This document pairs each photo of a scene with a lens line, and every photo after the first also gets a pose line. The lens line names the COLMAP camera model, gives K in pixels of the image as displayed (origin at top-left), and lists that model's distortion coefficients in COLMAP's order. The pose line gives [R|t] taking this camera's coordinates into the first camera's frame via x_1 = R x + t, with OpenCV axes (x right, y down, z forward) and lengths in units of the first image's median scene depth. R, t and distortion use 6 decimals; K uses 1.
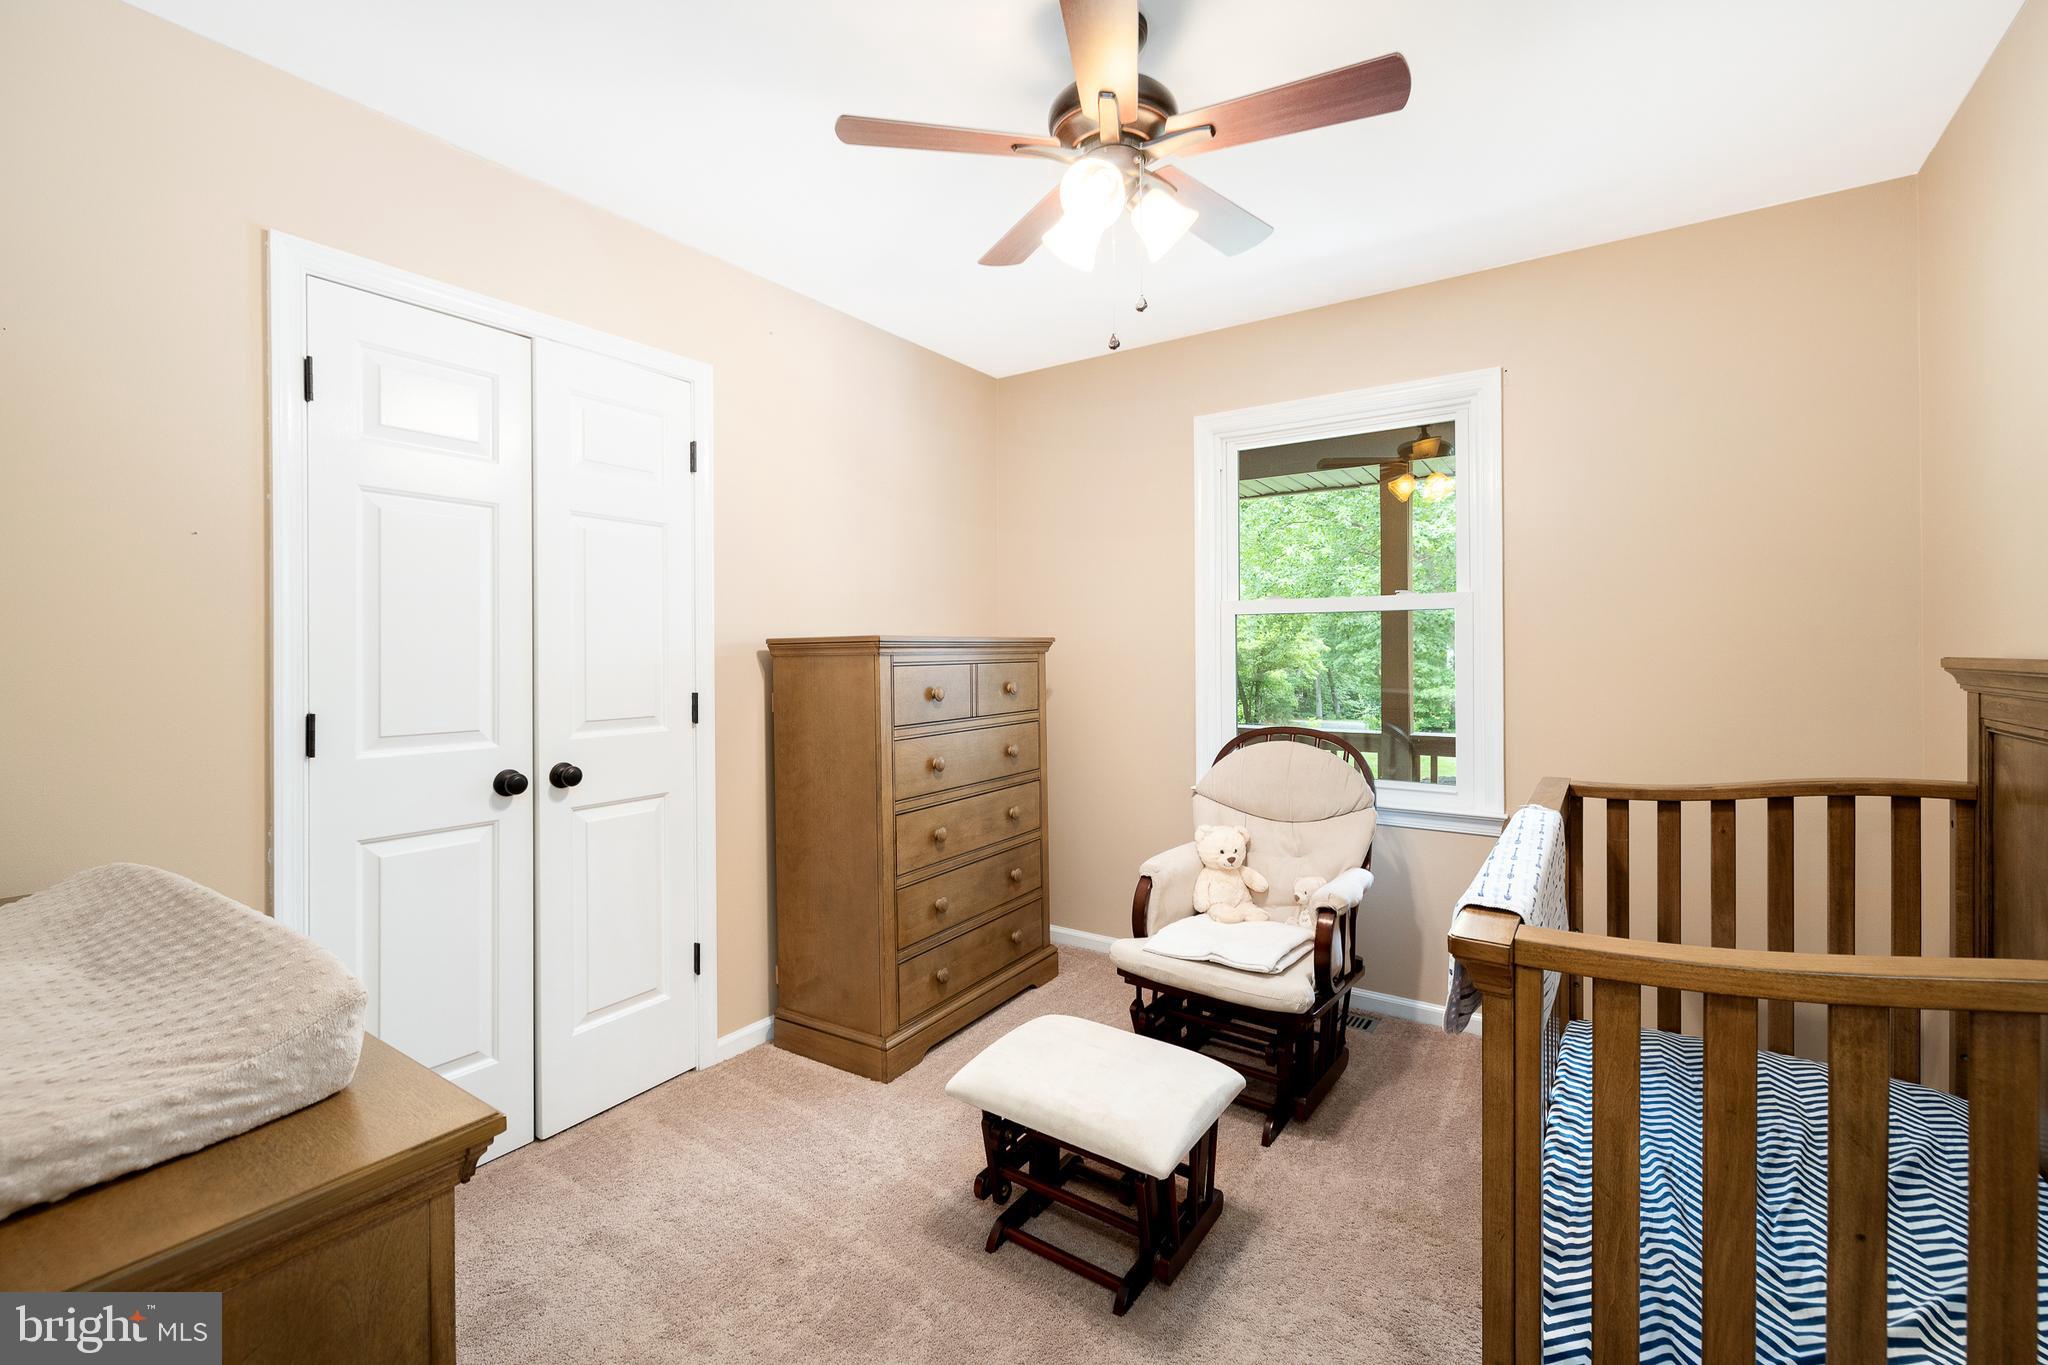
lens RADIAL K [[870.9, 0, 1027.6], [0, 870.9, 667.0], [0, 0, 1]] dist [0.003097, 0.000251]
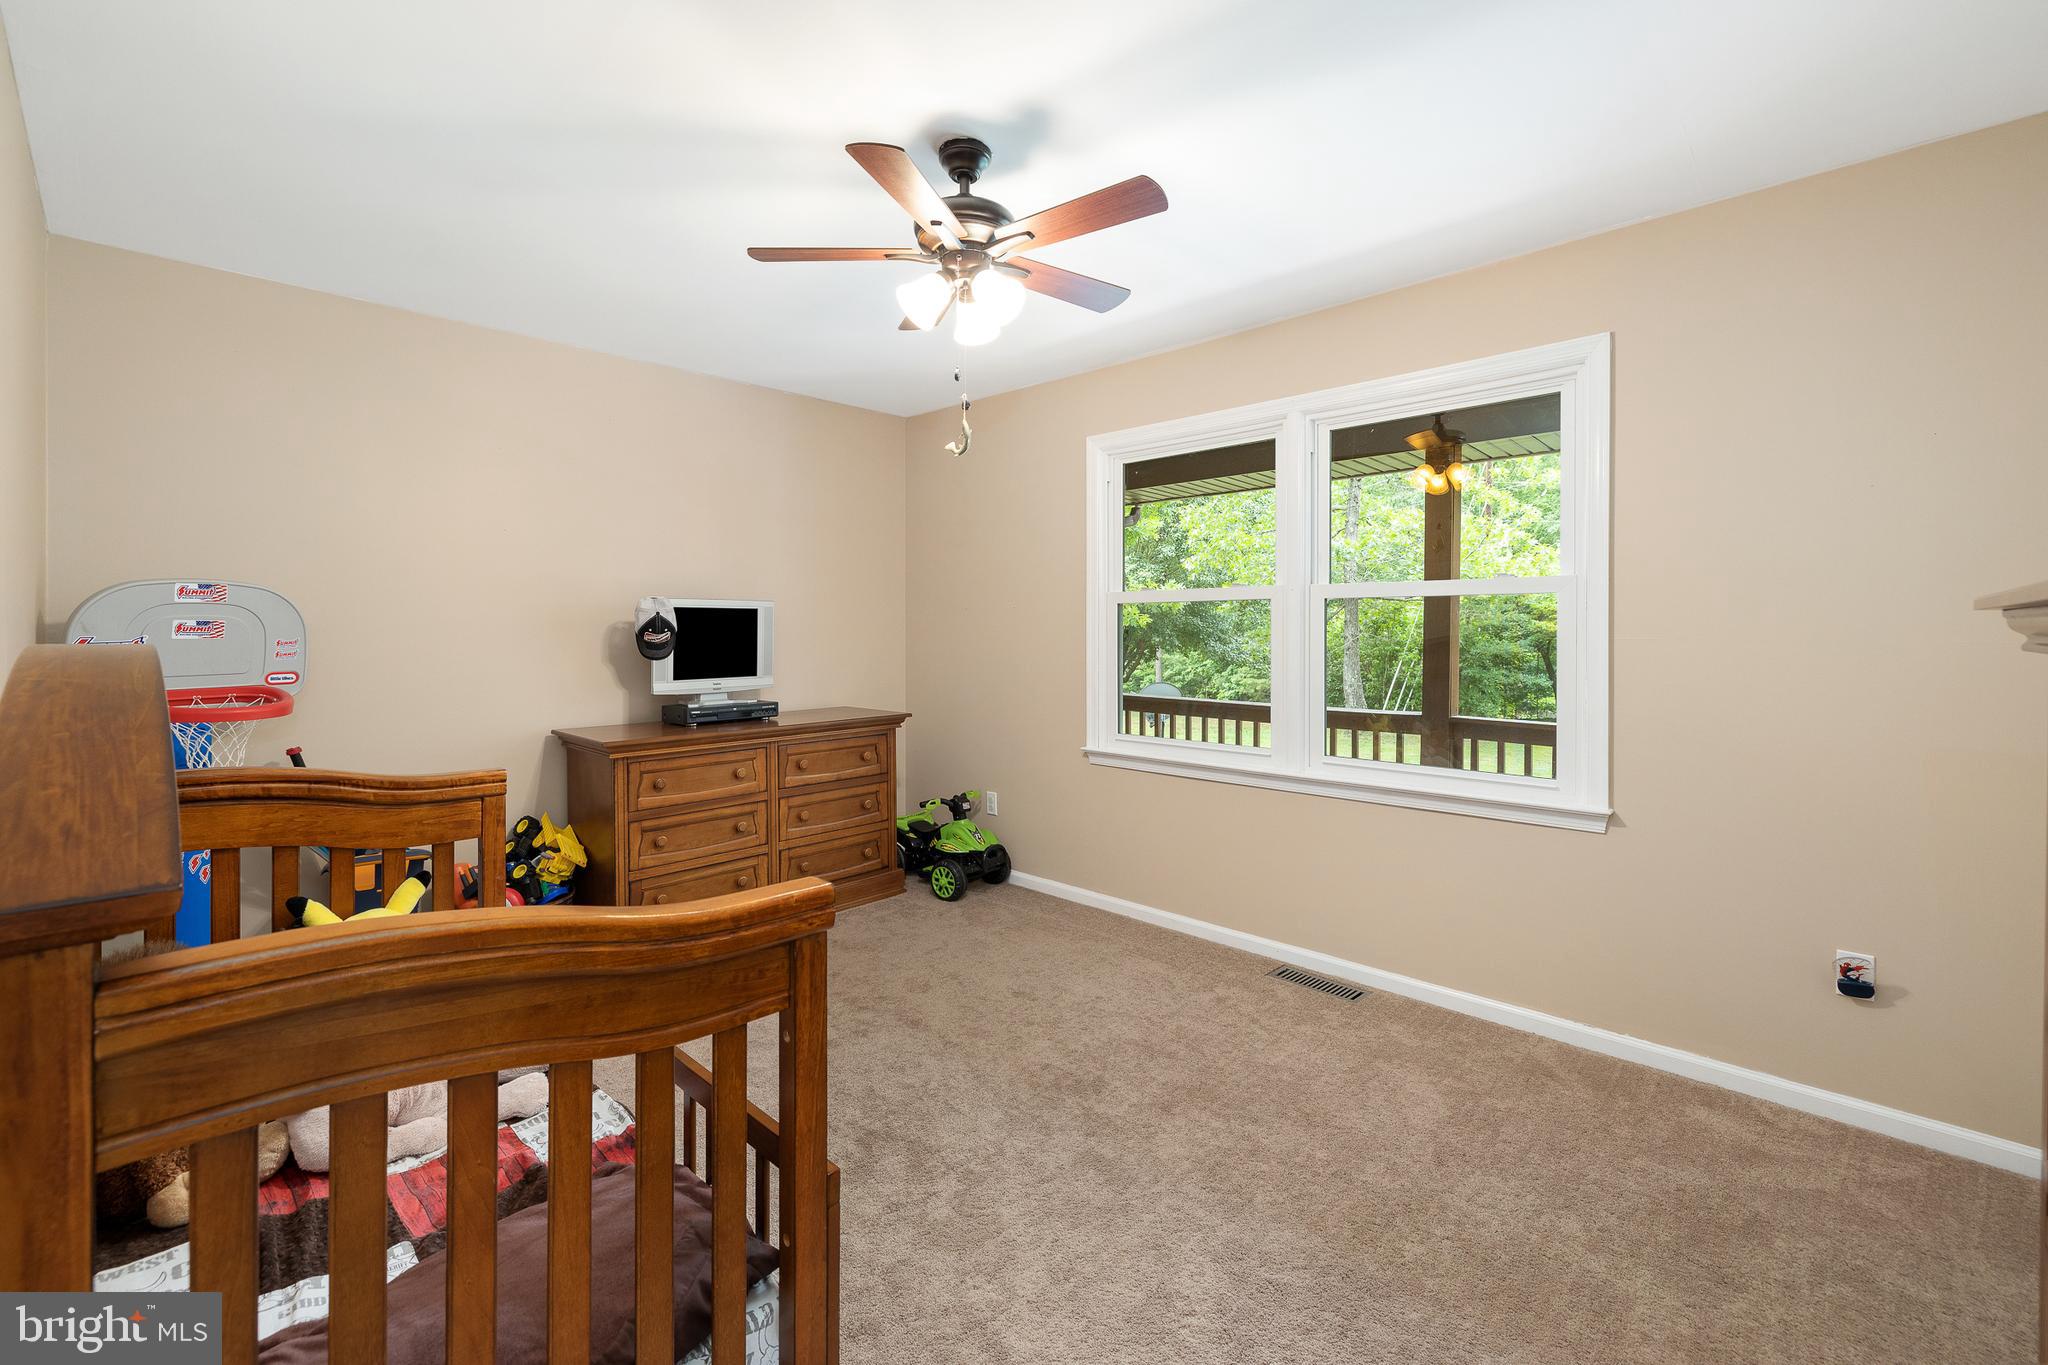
lens RADIAL K [[870.9, 0, 996.8], [0, 870.9, 649.4], [0, 0, 1]] dist [0.003097, 0.000251]
pose [[0.986789, 0.009758, -0.161714, 0.190730], [-0.009758, 0.999952, 0.000795, 0.003254], [0.161714, 0.000794, 0.986837, -0.145255]]
